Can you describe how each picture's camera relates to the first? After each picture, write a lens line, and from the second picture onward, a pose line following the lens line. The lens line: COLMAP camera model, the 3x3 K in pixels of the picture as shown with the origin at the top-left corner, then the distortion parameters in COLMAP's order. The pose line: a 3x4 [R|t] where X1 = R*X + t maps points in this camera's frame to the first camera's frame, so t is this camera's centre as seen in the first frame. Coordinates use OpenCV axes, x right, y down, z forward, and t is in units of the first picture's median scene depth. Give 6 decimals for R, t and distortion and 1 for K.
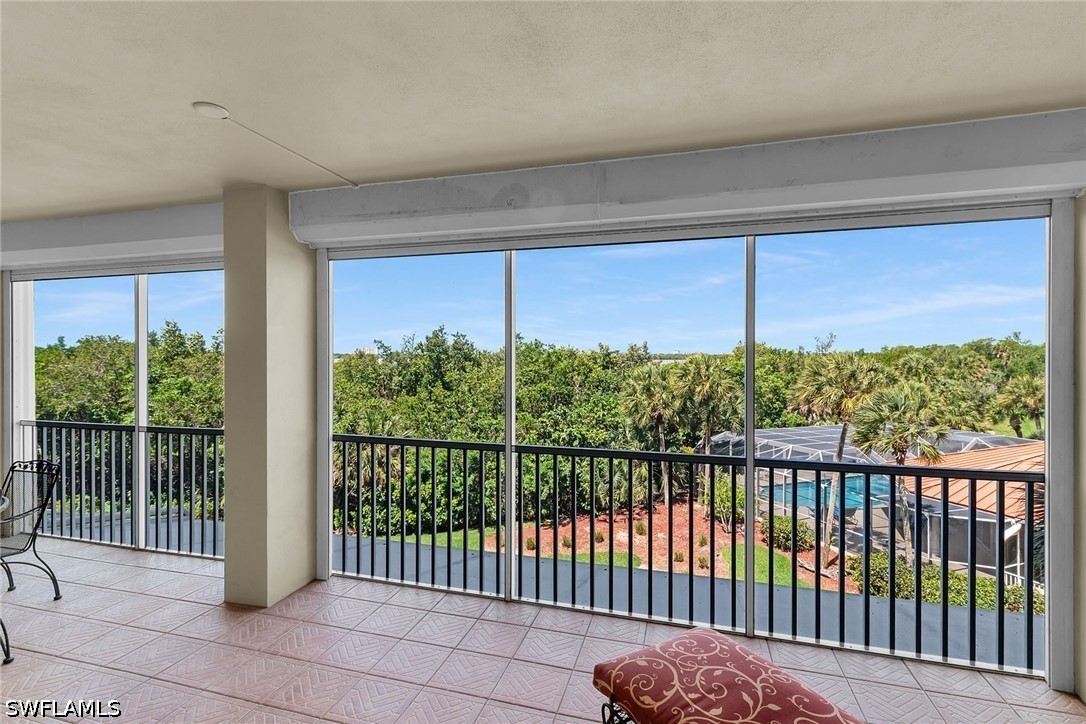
lens RADIAL K [[517.6, 0, 543.0], [0, 517.6, 362.0], [0, 0, 1]] dist [0.001237, -0.000420]
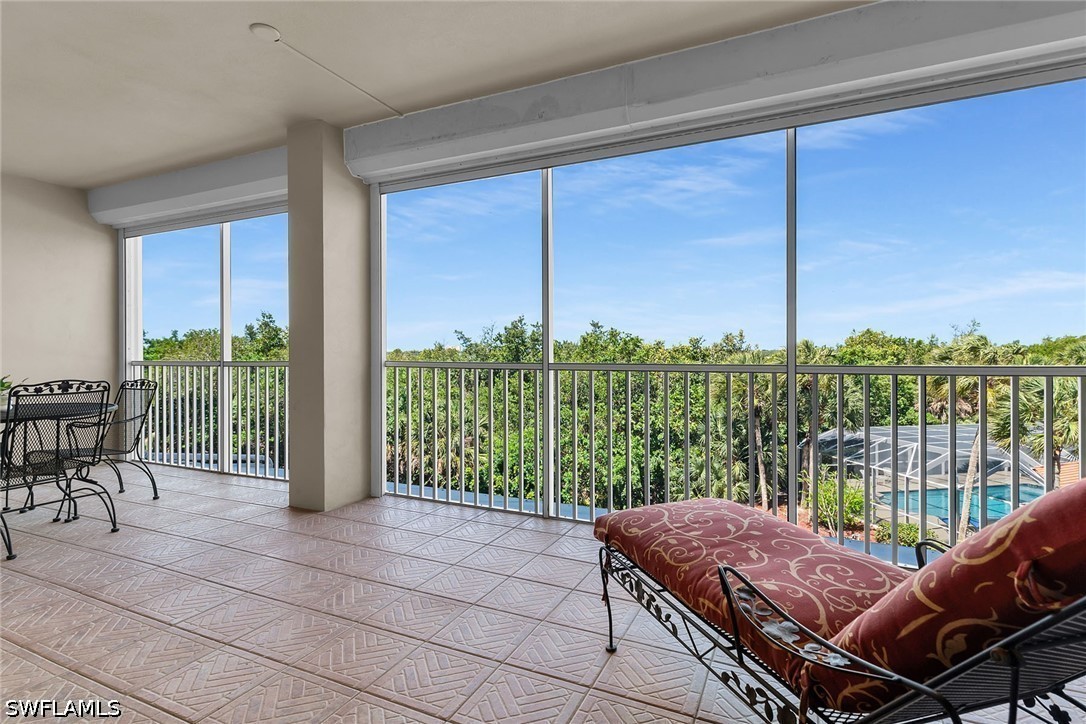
lens RADIAL K [[550.8, 0, 543.0], [0, 550.8, 362.0], [0, 0, 1]] dist [0.001771, -0.000497]
pose [[0.986638, -0.003682, -0.162886, 0.101150], [0.003179, 0.999989, -0.003344, 0.159899], [0.162897, 0.002782, 0.986639, -0.058750]]
